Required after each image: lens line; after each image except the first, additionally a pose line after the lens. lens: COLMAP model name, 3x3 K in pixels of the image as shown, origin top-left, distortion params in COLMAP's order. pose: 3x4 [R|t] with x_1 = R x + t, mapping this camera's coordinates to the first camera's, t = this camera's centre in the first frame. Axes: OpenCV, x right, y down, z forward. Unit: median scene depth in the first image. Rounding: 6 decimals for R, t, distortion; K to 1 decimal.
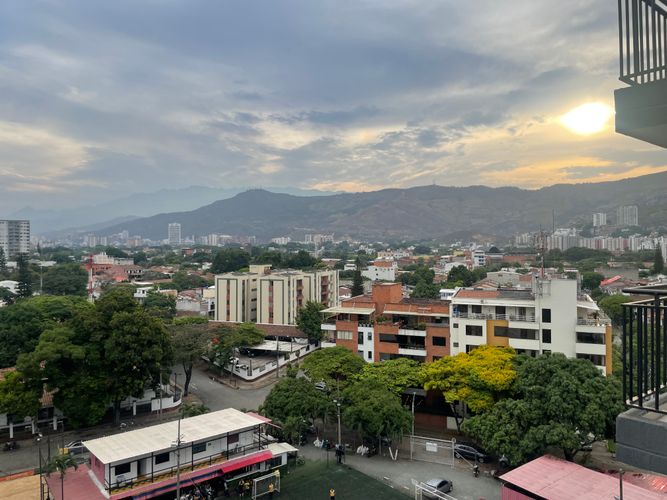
lens RADIAL K [[502.4, 0, 334.7], [0, 502.4, 241.7], [0, 0, 1]] dist [0.090671, -0.126588]
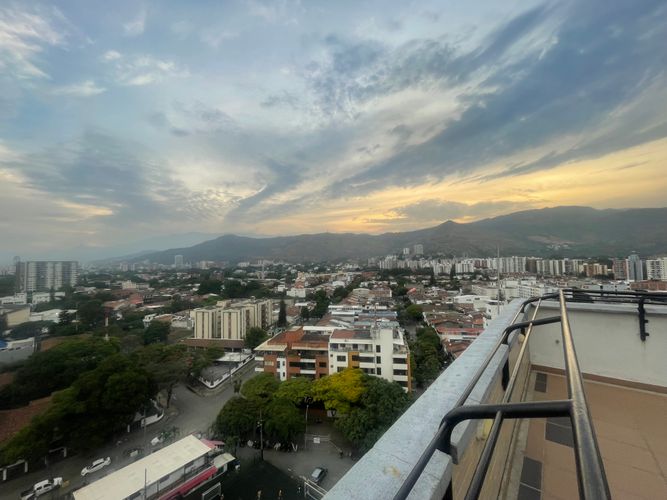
lens RADIAL K [[267.4, 0, 333.5], [0, 267.4, 250.0], [0, 0, 1]] dist [0.000910, 0.000133]
pose [[0.977682, -0.010418, 0.209832, 0.048529], [0.016715, 0.999461, -0.028258, -0.172808], [-0.209424, 0.031134, 0.977329, 0.059680]]
